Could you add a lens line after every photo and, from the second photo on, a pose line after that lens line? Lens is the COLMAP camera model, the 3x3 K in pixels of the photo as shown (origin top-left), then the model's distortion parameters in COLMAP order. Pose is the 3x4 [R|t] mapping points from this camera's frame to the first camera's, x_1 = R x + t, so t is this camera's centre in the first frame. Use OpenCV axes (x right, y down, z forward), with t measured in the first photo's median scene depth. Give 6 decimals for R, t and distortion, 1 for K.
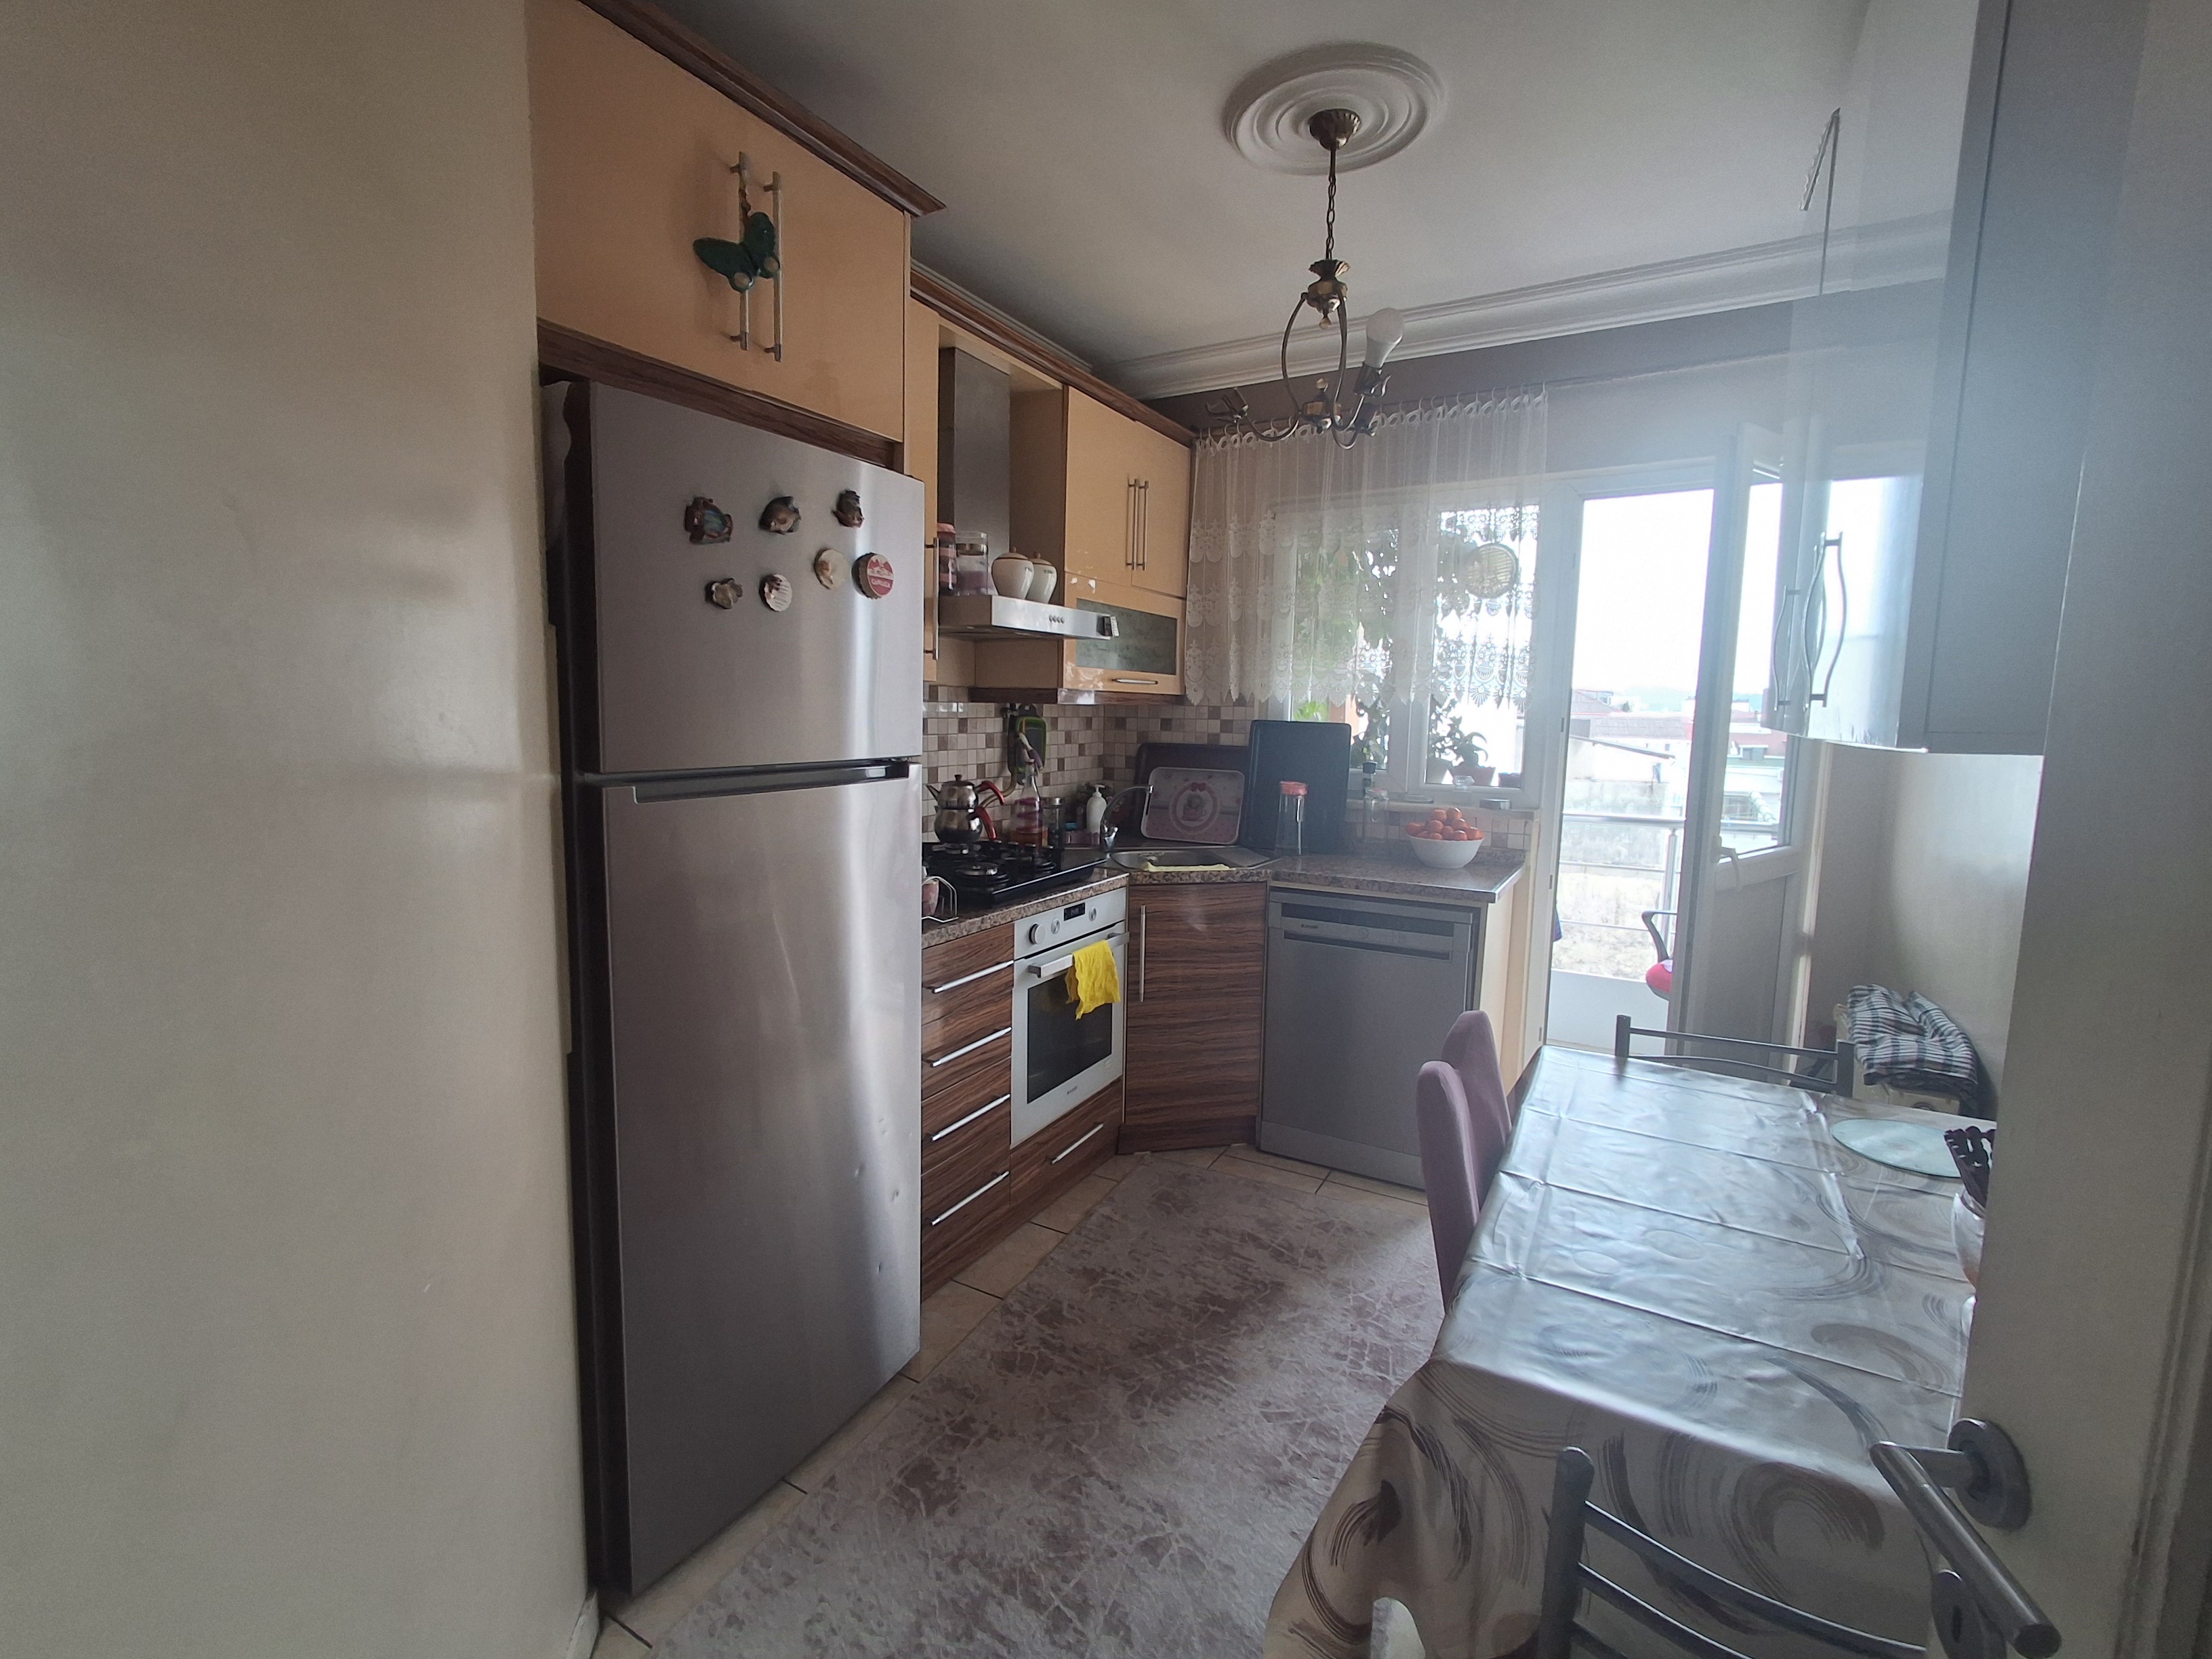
lens RADIAL K [[1002.5, 0, 1091.9], [0, 1002.5, 820.3], [0, 0, 1]] dist [-0.001322, 0.000118]
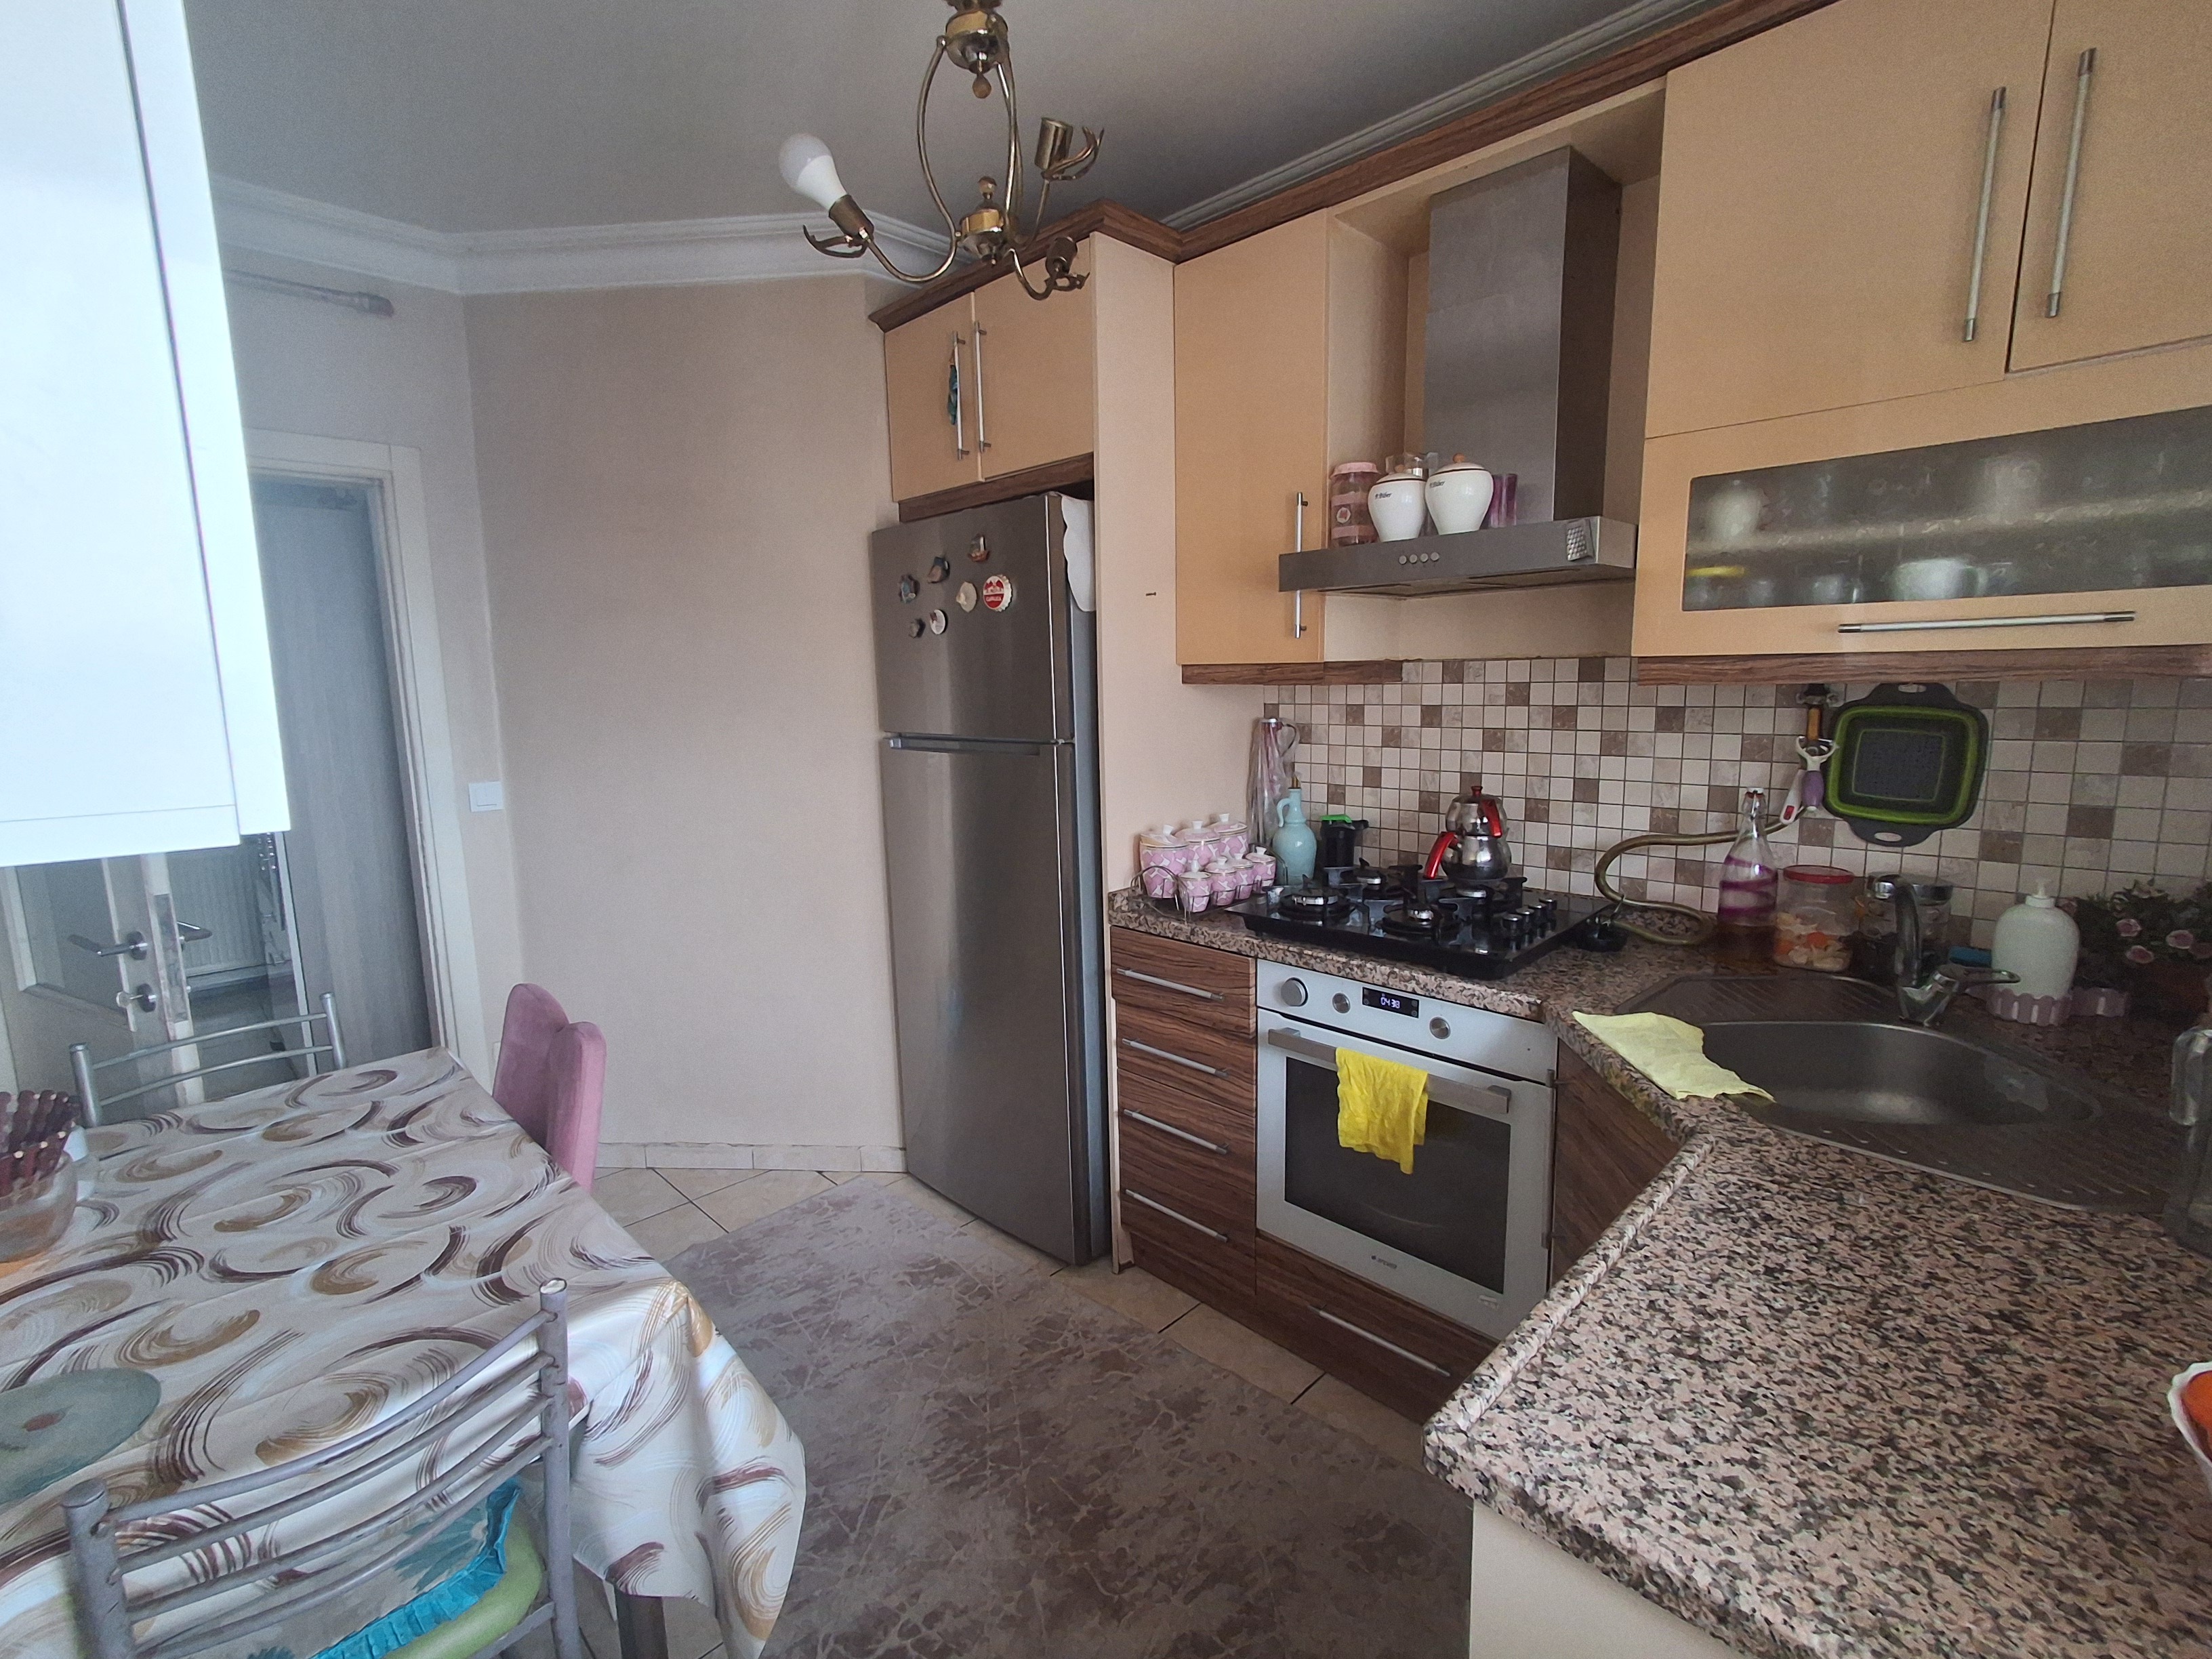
lens RADIAL K [[999.9, 0, 1088.8], [0, 999.9, 818.8], [0, 0, 1]] dist [-0.004619, -0.000571]
pose [[-0.270833, 0.123987, -0.954608, 0.687293], [-0.095691, 0.983291, 0.154861, -0.116986], [0.957858, 0.133289, -0.254444, 1.014900]]
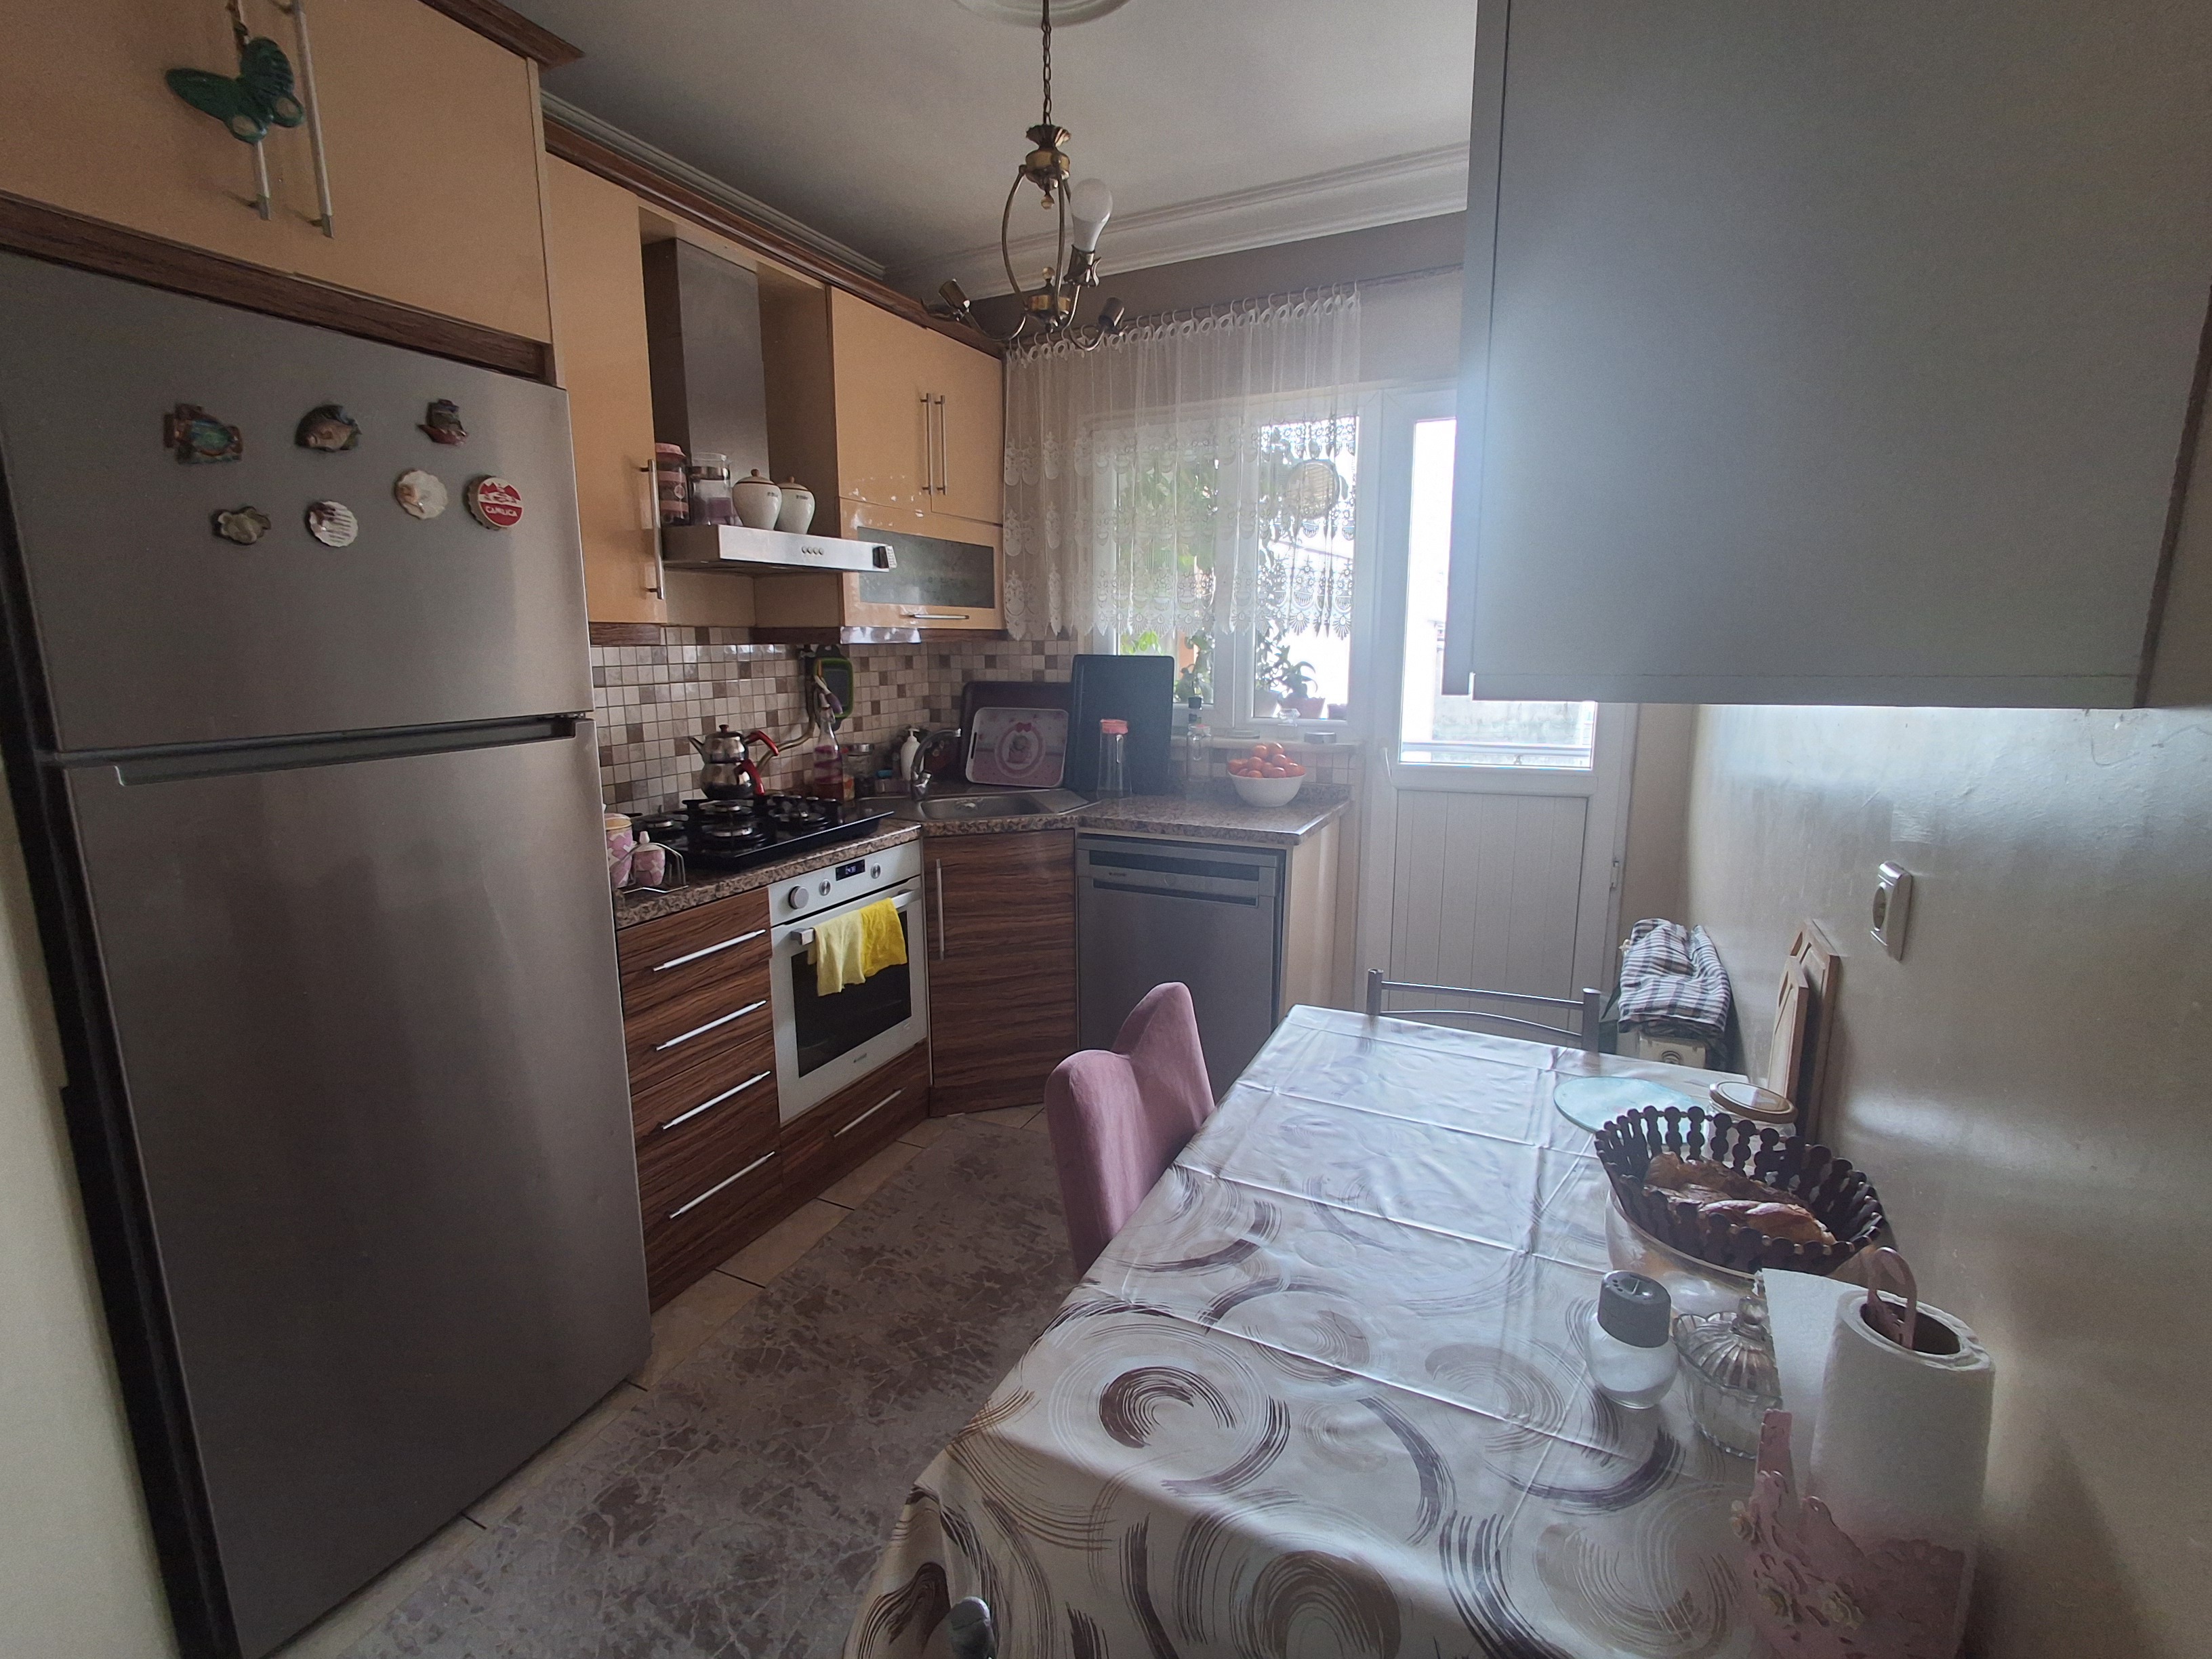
lens RADIAL K [[999.9, 0, 1088.8], [0, 999.9, 818.8], [0, 0, 1]] dist [-0.004619, -0.000571]
pose [[0.997813, -0.034790, 0.056208, 0.161022], [0.031076, 0.997358, 0.065664, -0.010461], [-0.058344, -0.063773, 0.996257, 0.073675]]
